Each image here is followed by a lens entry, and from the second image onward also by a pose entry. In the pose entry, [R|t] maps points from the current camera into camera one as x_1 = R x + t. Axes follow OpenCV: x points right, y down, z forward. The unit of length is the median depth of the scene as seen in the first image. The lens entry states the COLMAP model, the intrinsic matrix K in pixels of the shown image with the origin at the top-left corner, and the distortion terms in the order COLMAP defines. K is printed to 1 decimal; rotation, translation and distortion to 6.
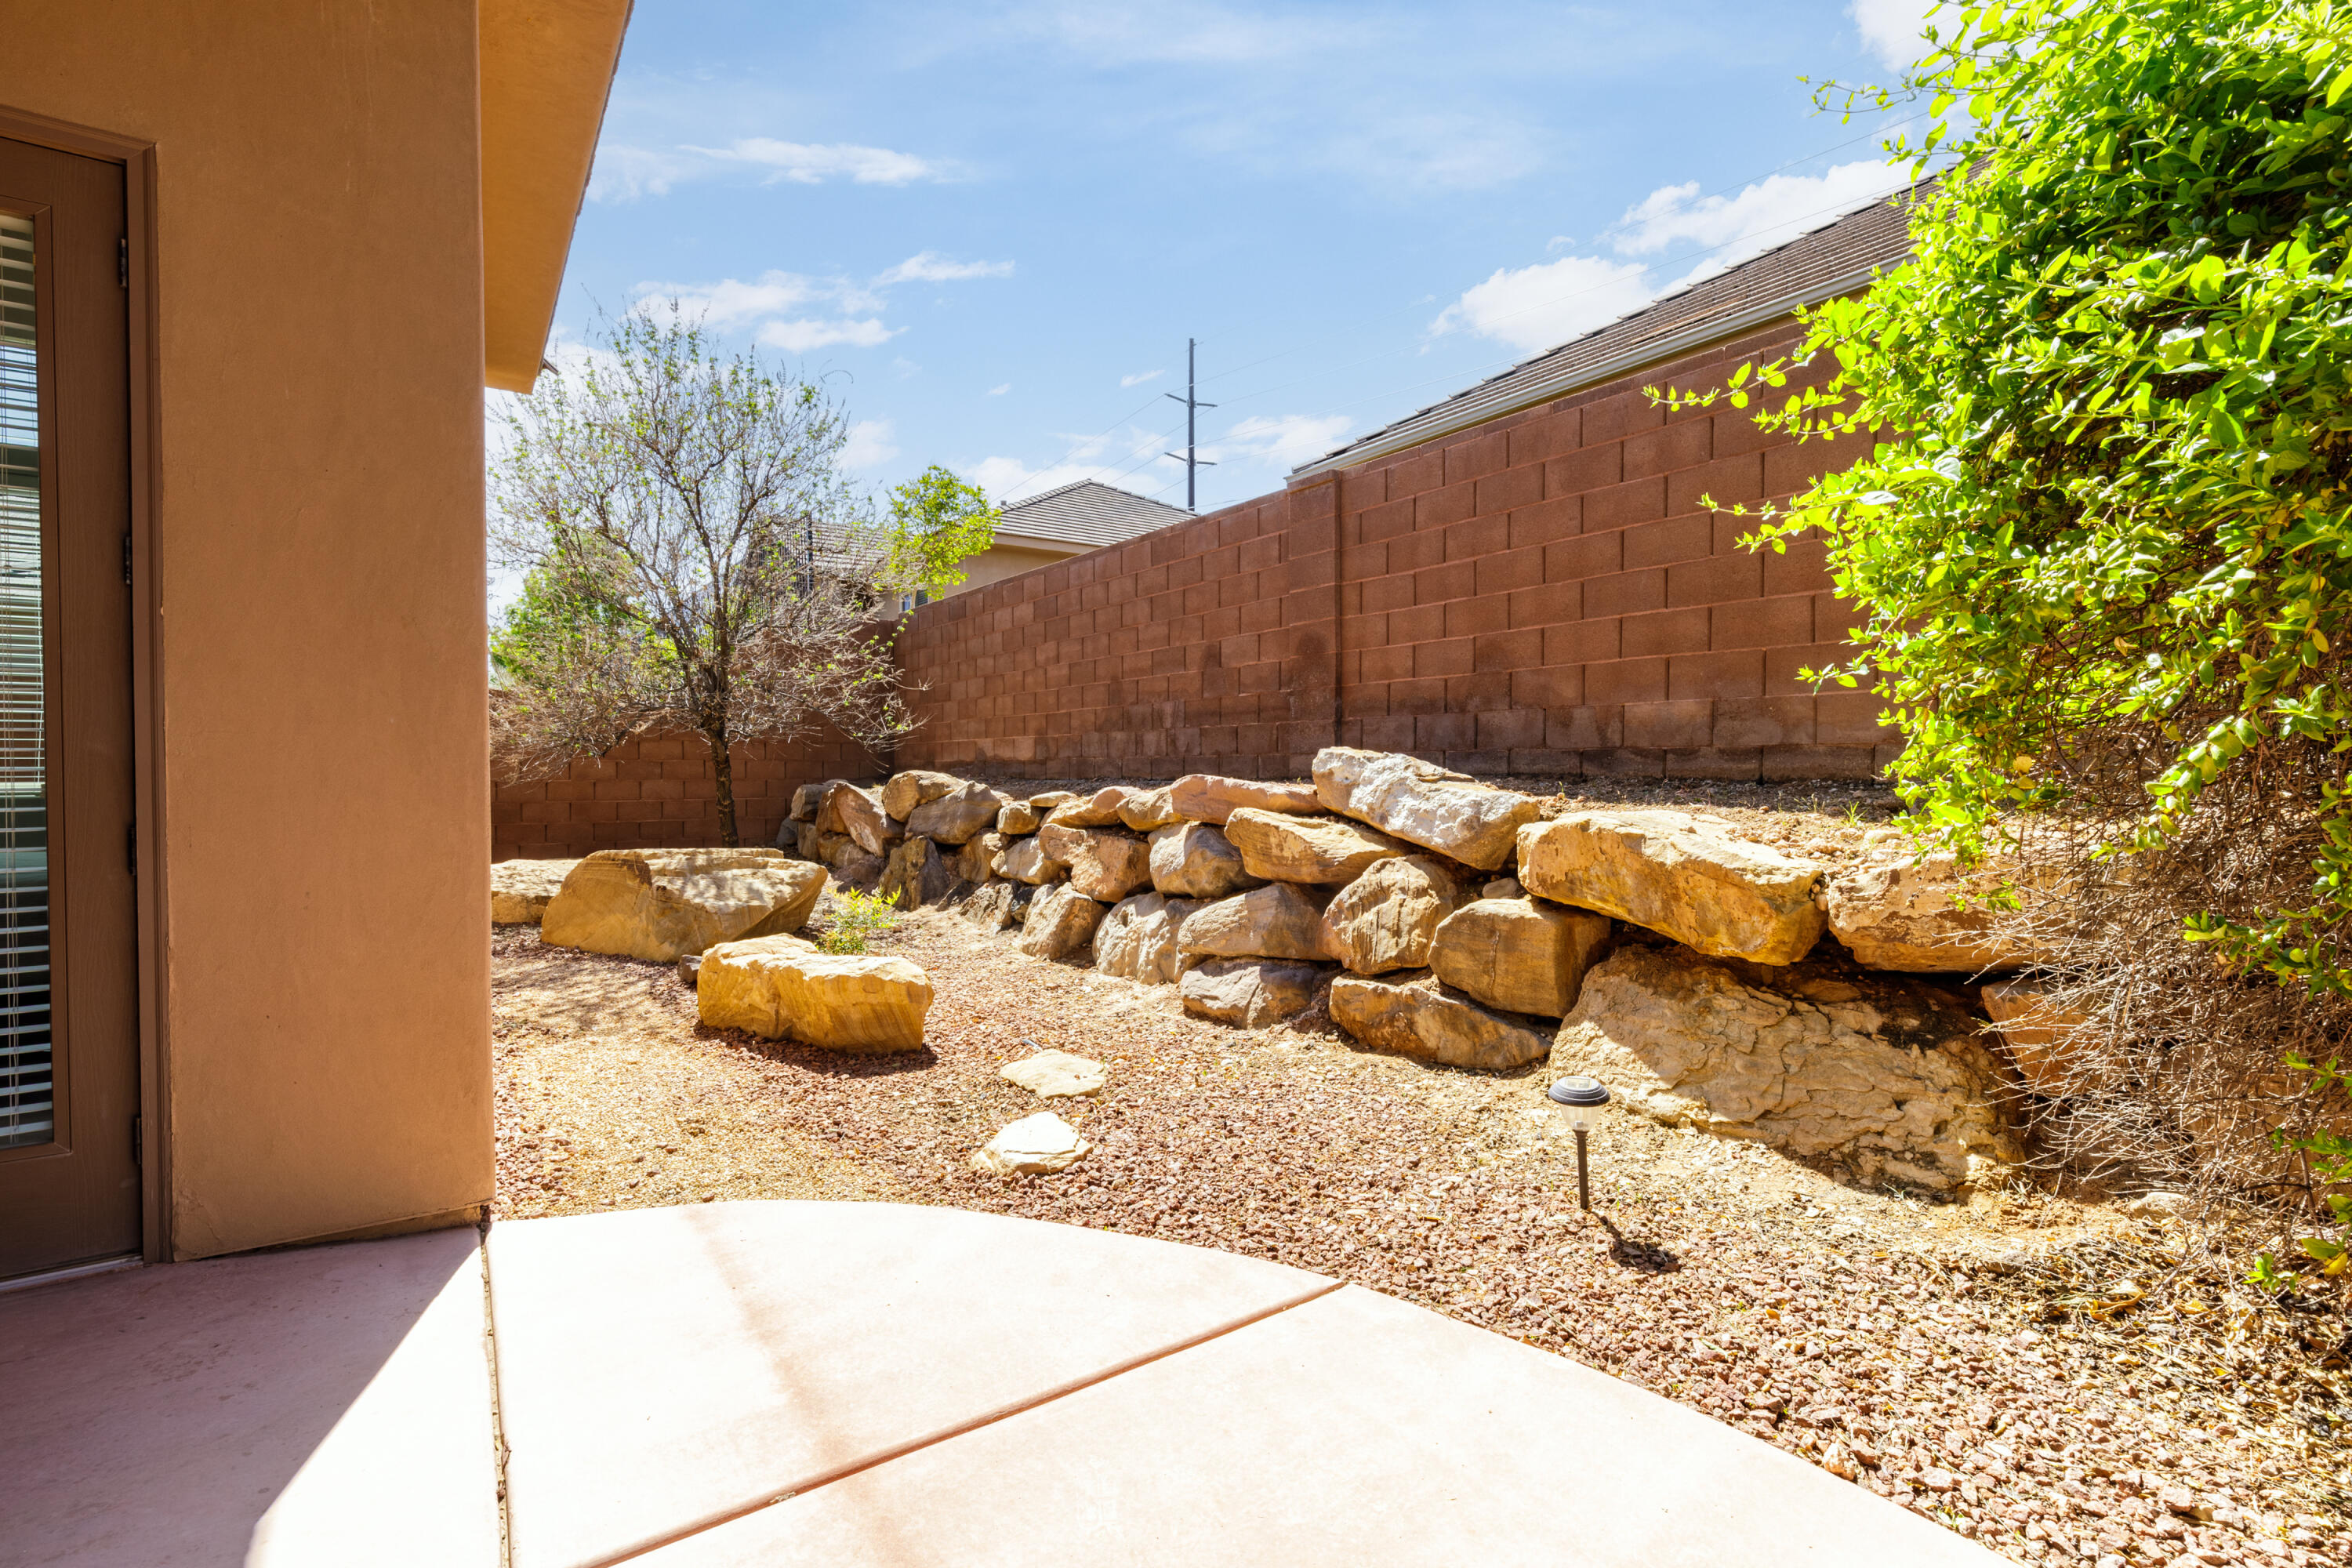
lens RADIAL K [[1048.3, 0, 1171.7], [0, 1048.3, 788.3], [0, 0, 1]] dist [0.005577, -0.000751]
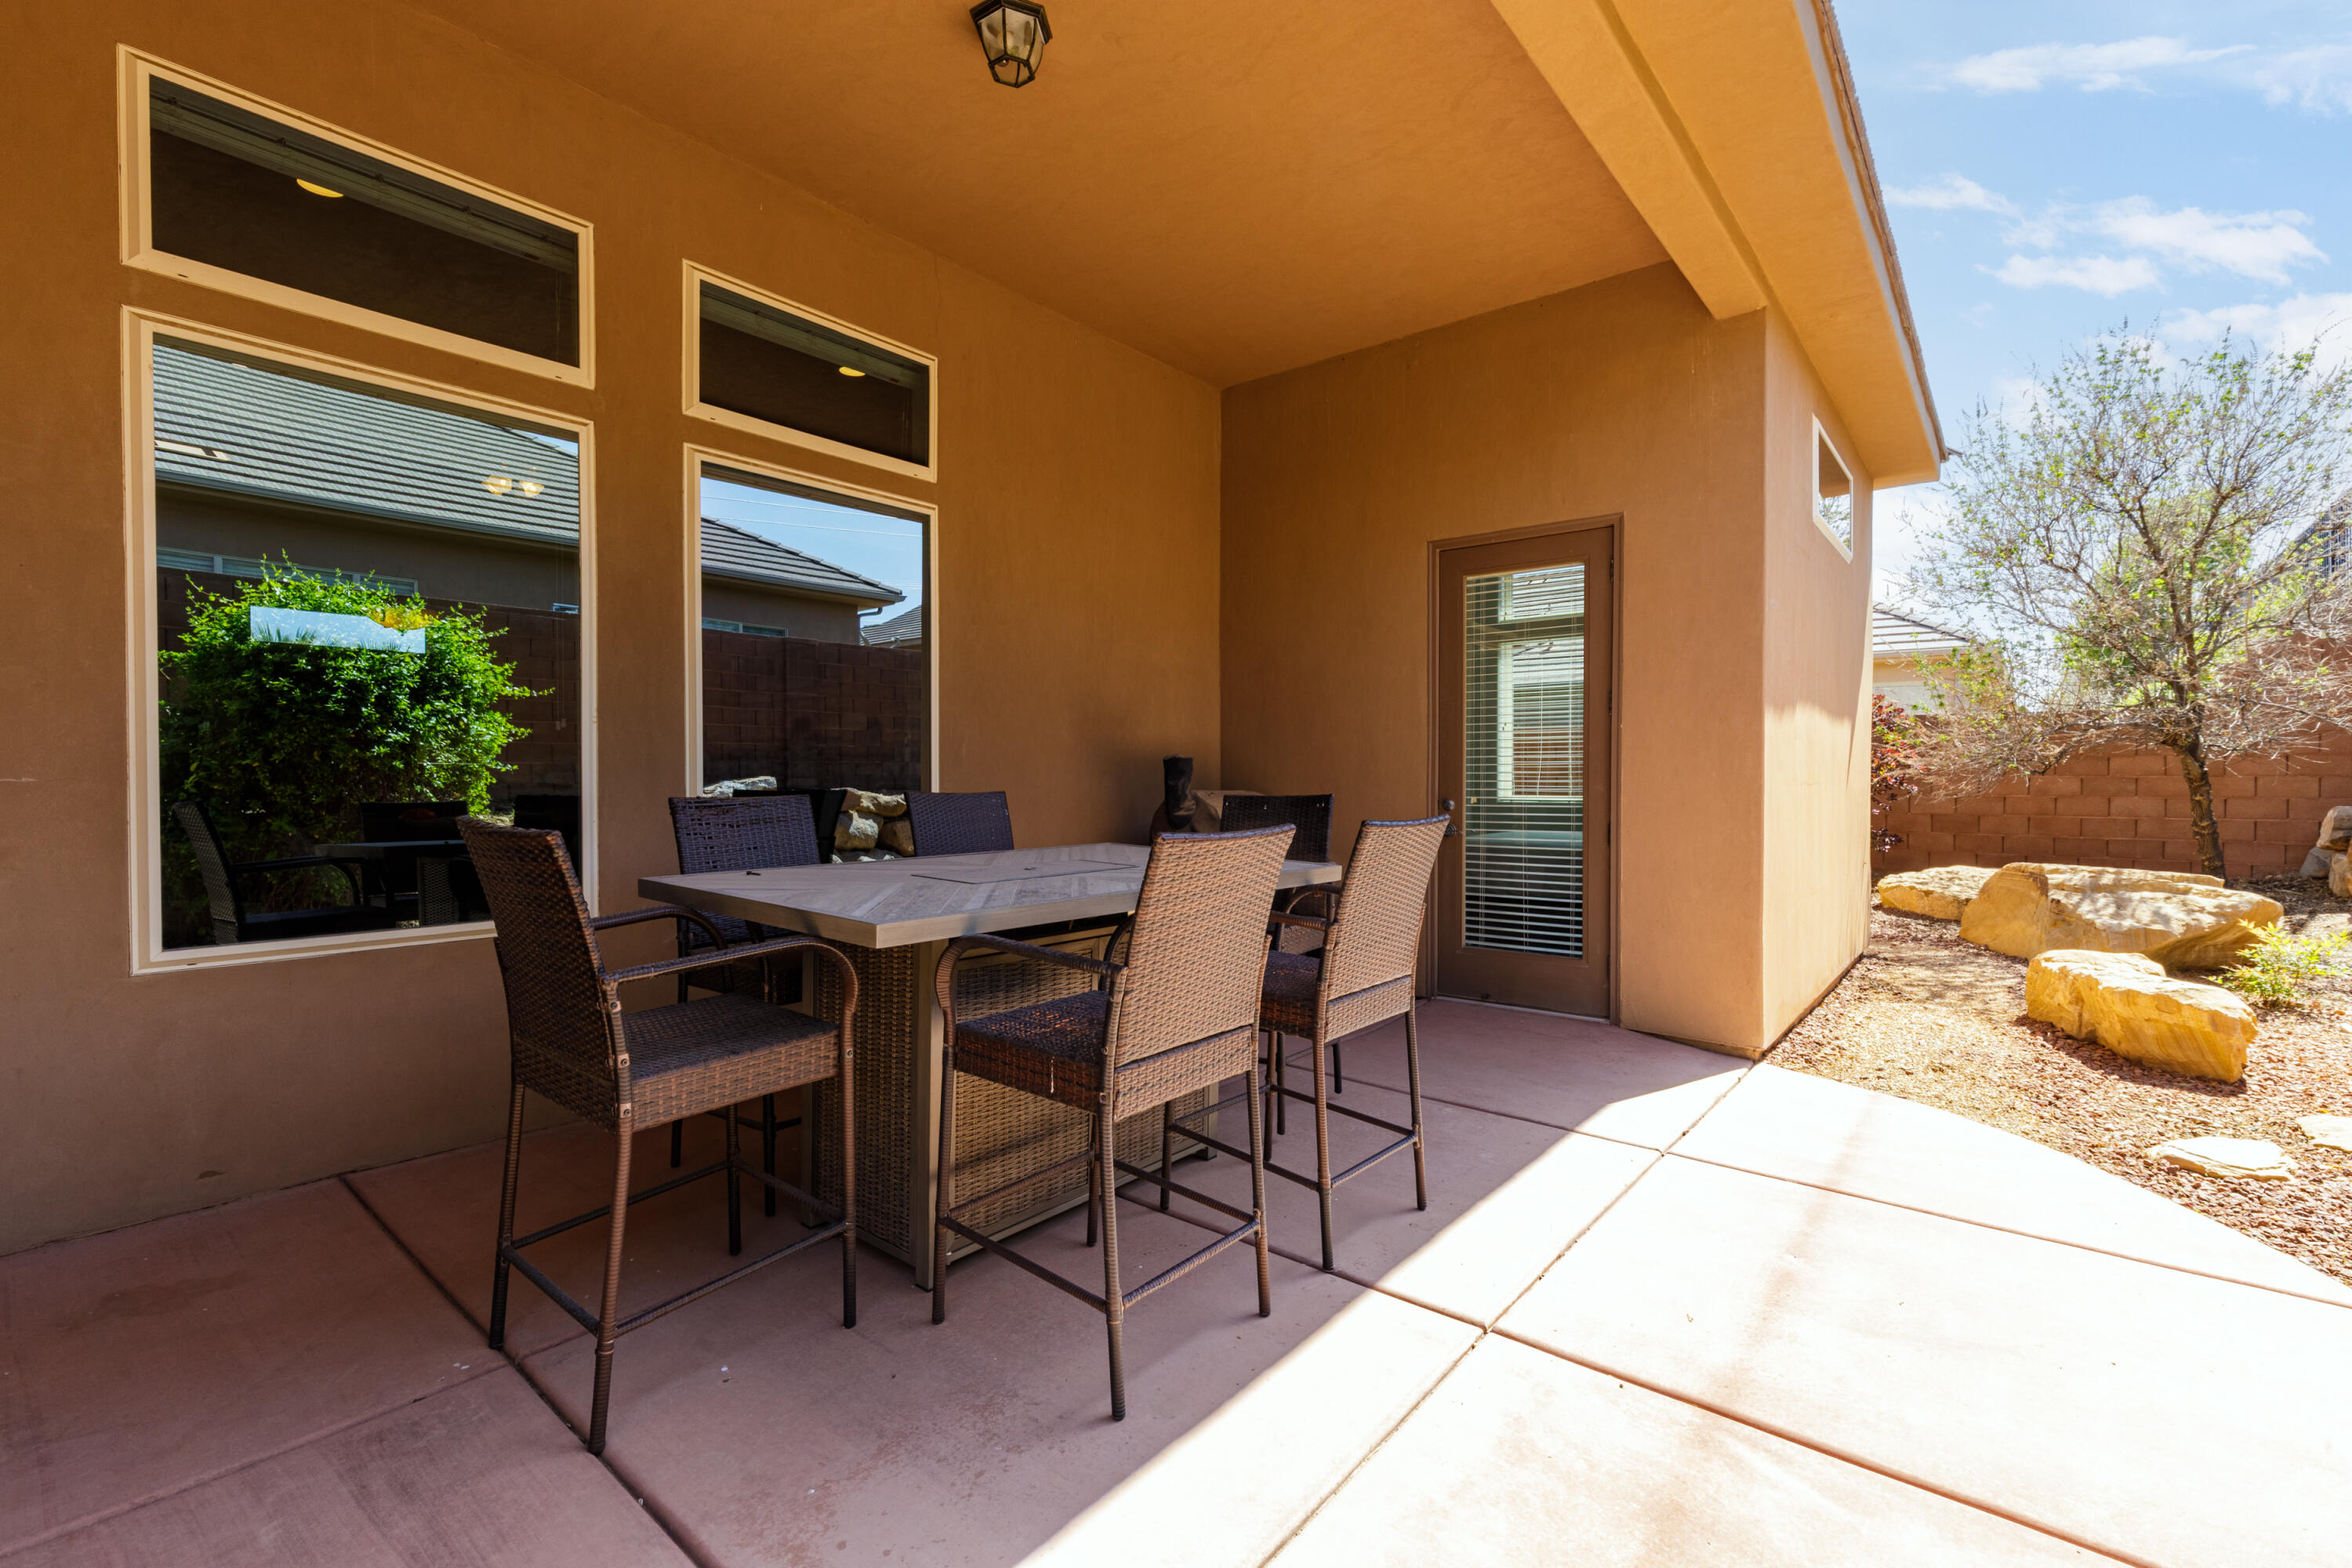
lens RADIAL K [[1048.3, 0, 1171.7], [0, 1048.3, 788.3], [0, 0, 1]] dist [0.005577, -0.000751]
pose [[0.273132, 0.013096, -0.961887, 0.598795], [-0.016188, 0.999828, 0.009016, -0.030558], [0.961840, 0.013109, 0.273297, -0.331099]]
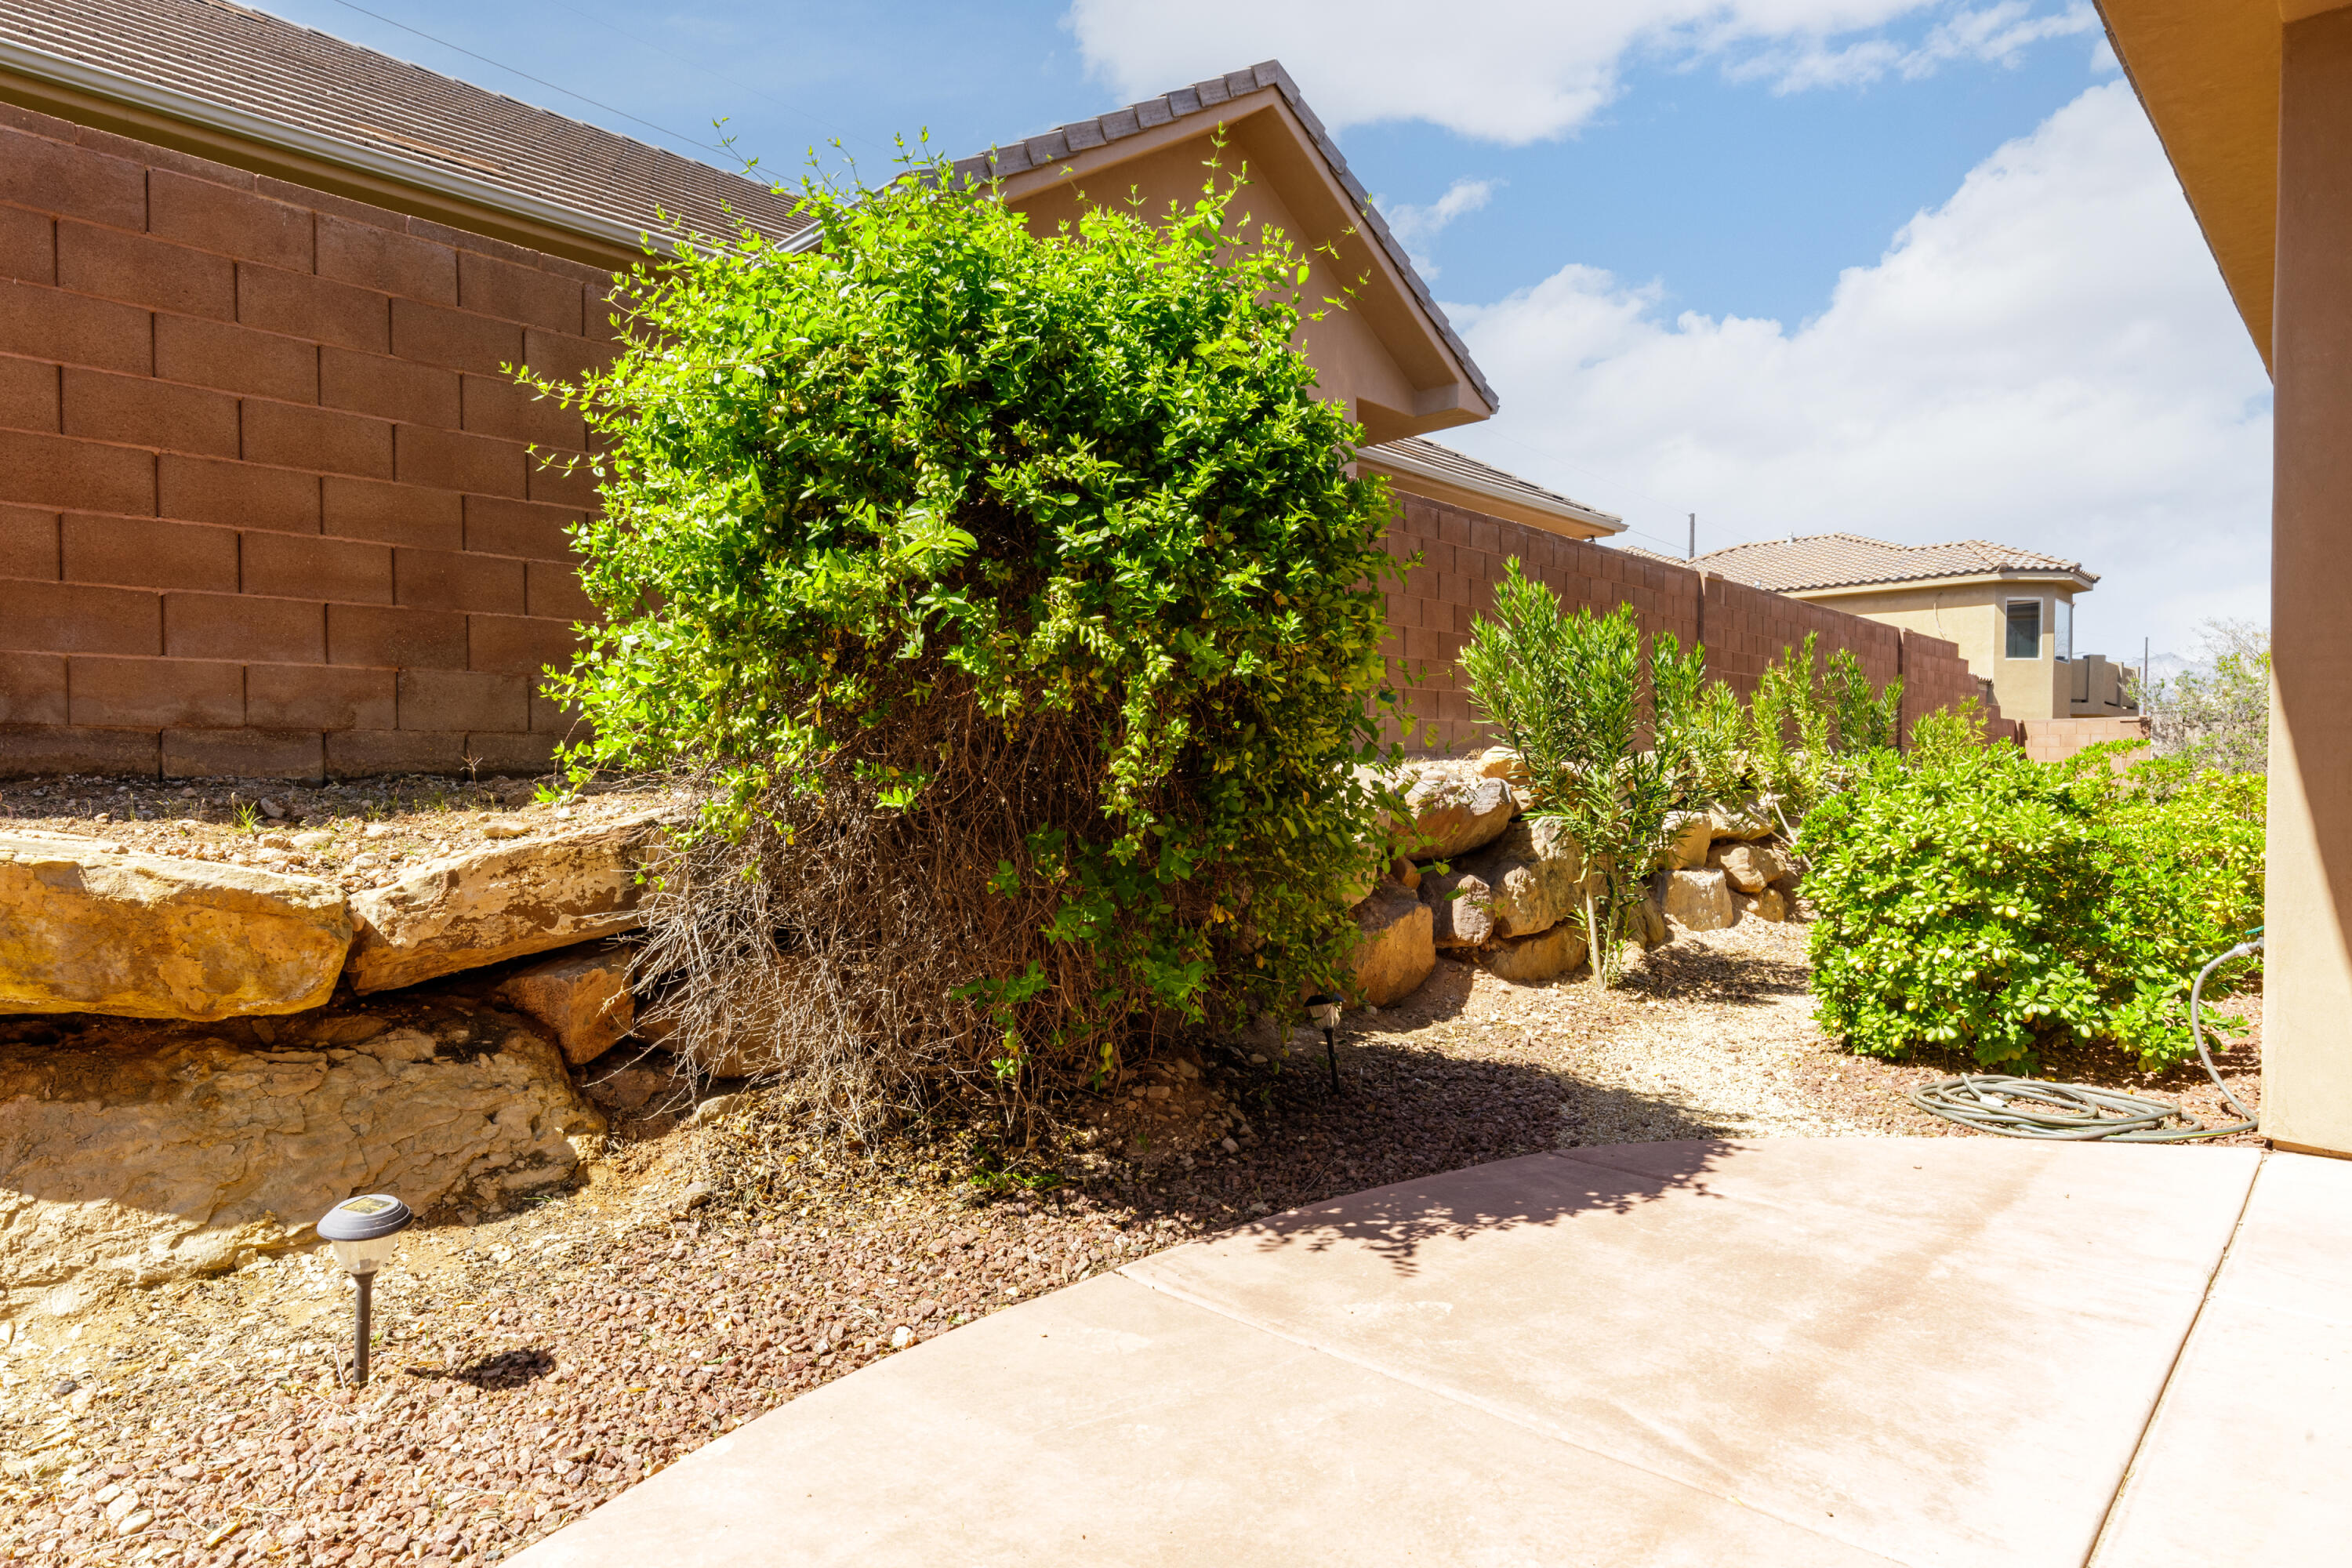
lens RADIAL K [[1269.1, 0, 1176.0], [0, 1269.1, 784.0], [0, 0, 1]] dist [0.006072, -0.002288]
pose [[-0.182146, -0.011593, 0.983203, -0.466021], [0.018866, 0.999705, 0.015283, -0.002663], [-0.983090, 0.021332, -0.181874, 0.529395]]
